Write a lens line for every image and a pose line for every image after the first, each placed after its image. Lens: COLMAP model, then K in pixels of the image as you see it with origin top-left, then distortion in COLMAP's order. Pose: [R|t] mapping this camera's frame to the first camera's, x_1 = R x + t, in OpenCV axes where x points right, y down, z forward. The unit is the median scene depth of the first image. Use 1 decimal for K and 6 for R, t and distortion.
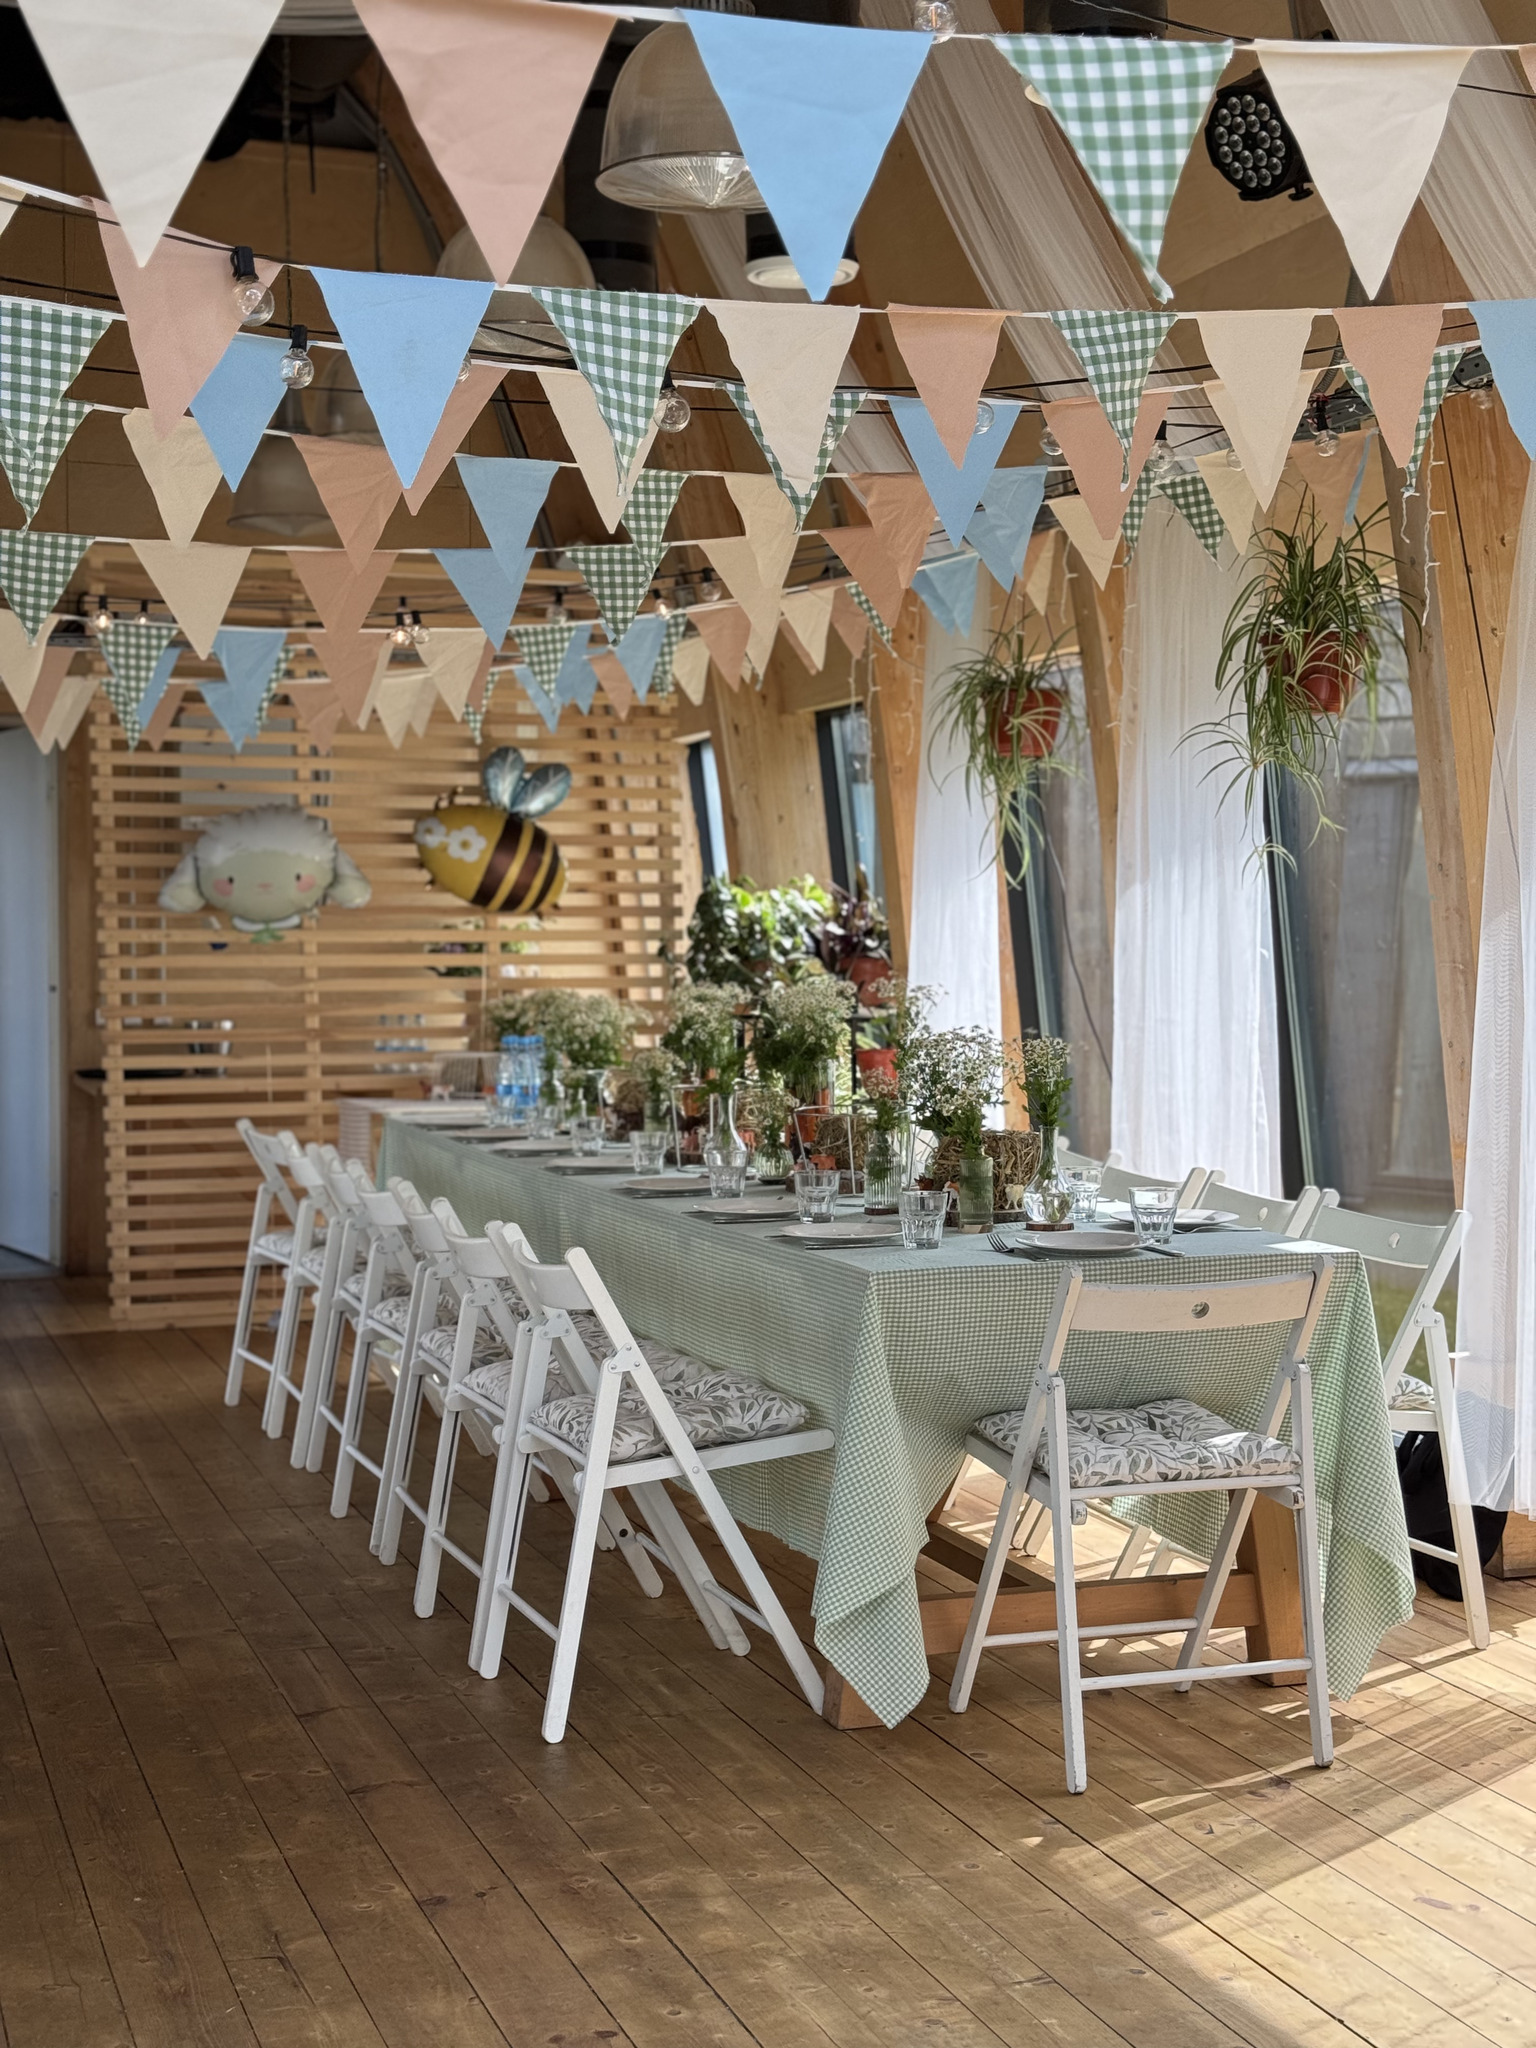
lens RADIAL K [[2840.0, 0, 770.8], [0, 2840.0, 1028.9], [0, 0, 1]] dist [0.116001, 0.000000]
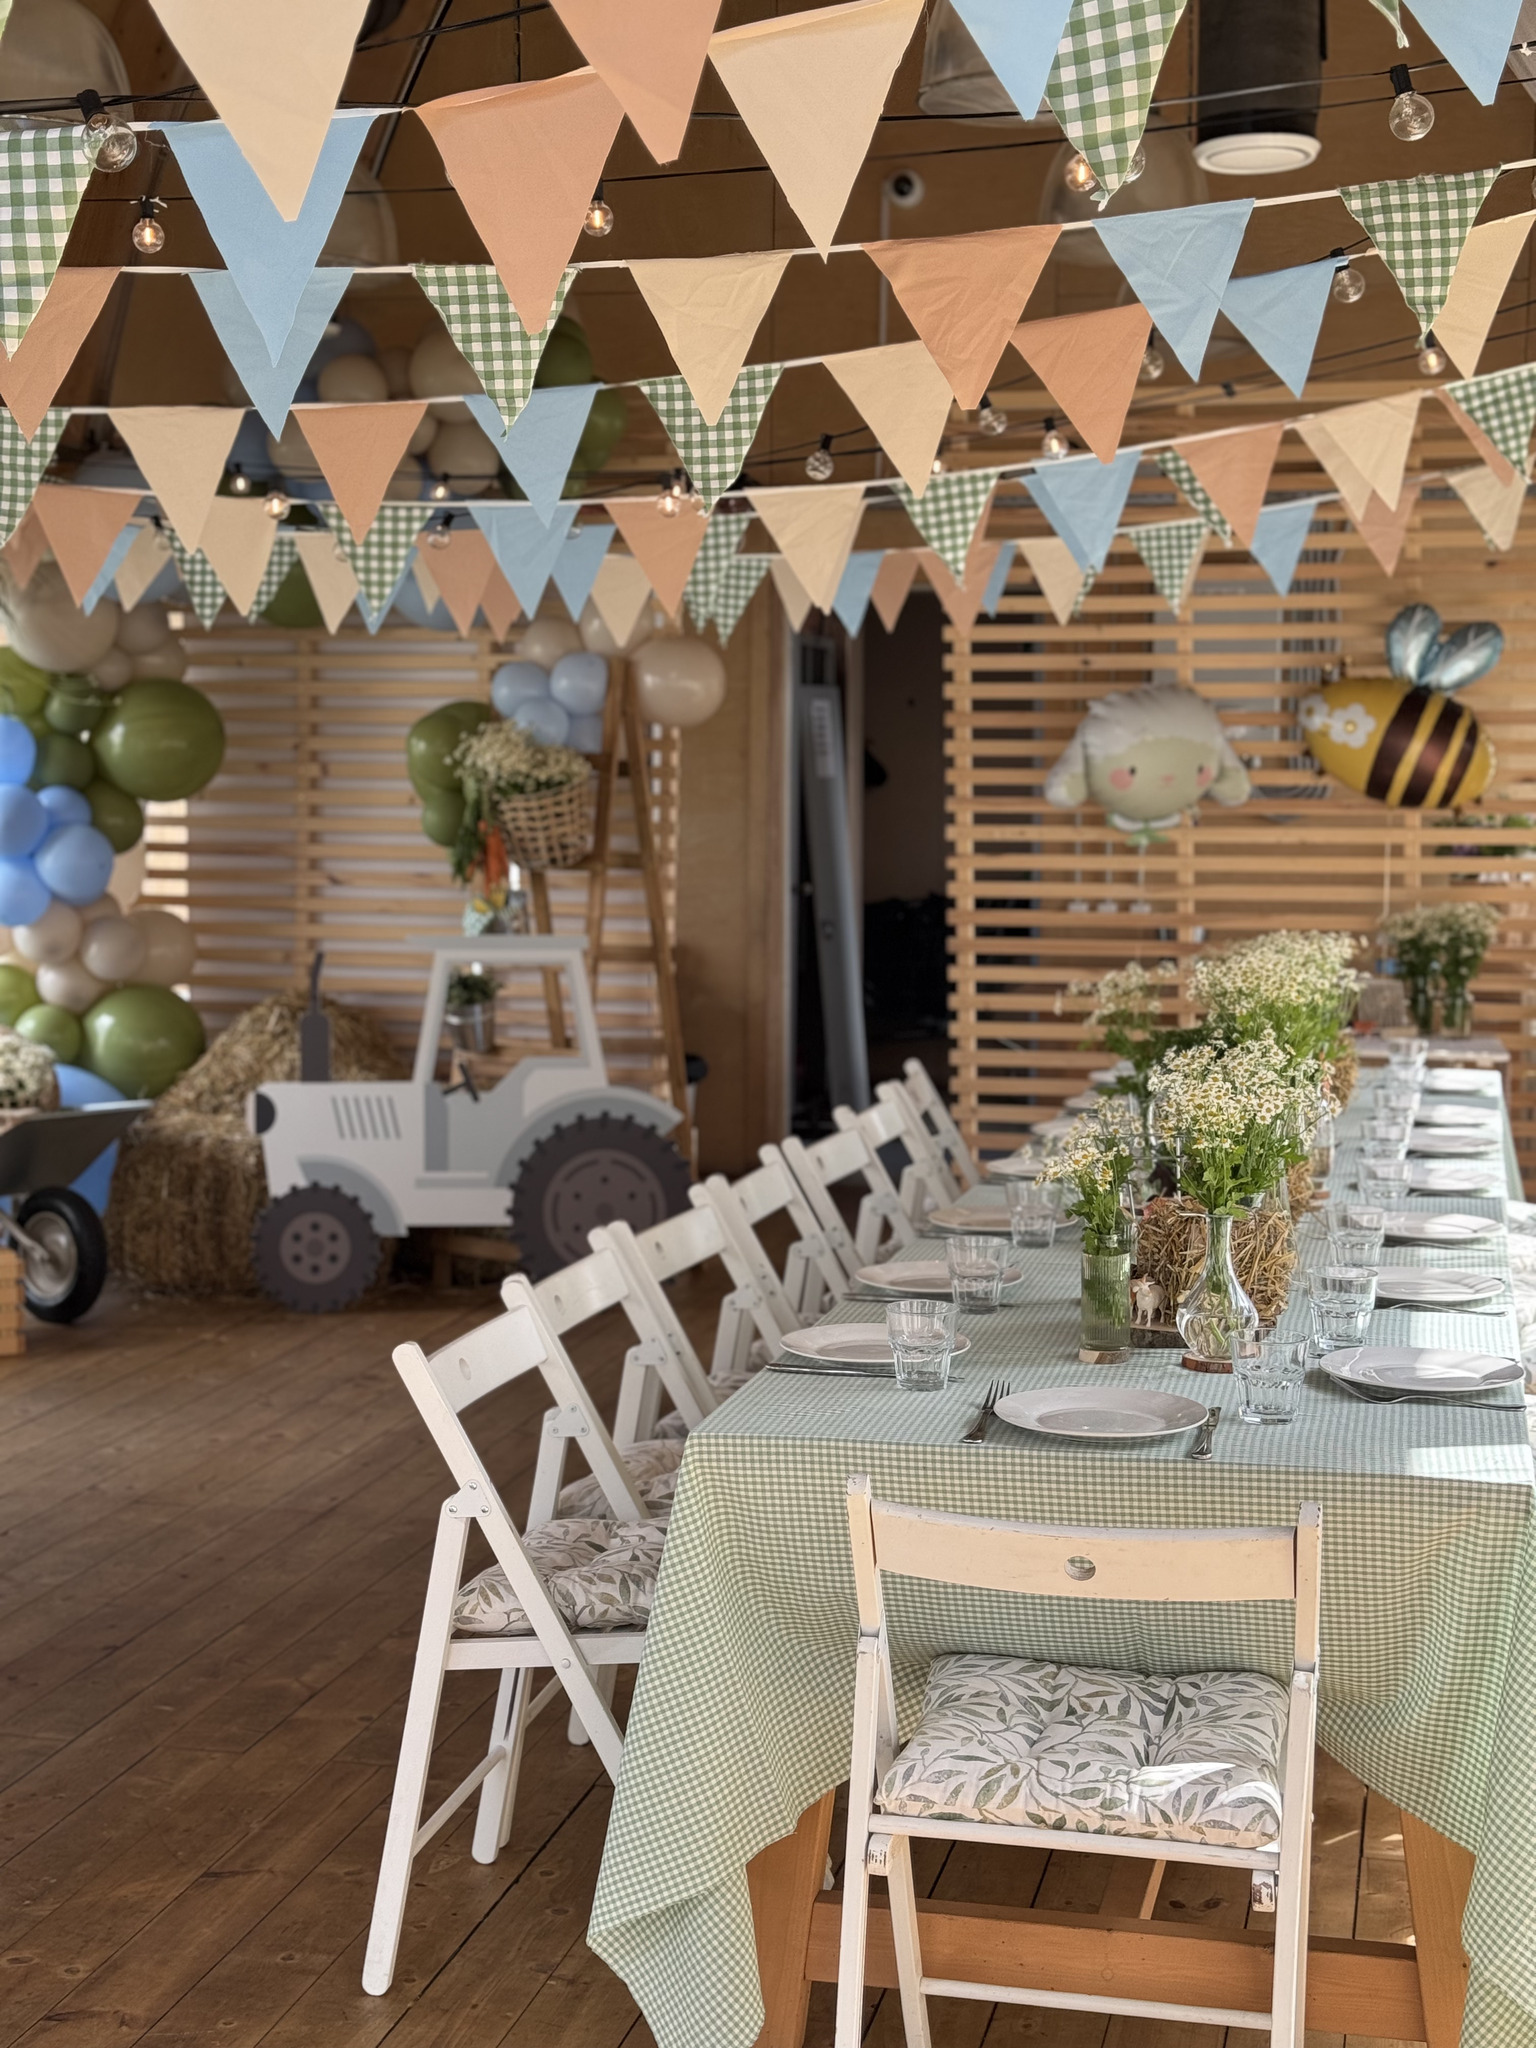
lens RADIAL K [[2840.0, 0, 795.5], [0, 2840.0, 1025.8], [0, 0, 1]] dist [0.116001, 0.000000]
pose [[0.839582, 0.053227, -0.540619, 0.370571], [-0.021814, 0.997689, 0.064351, -0.049988], [0.542795, -0.042235, 0.838803, 0.389916]]
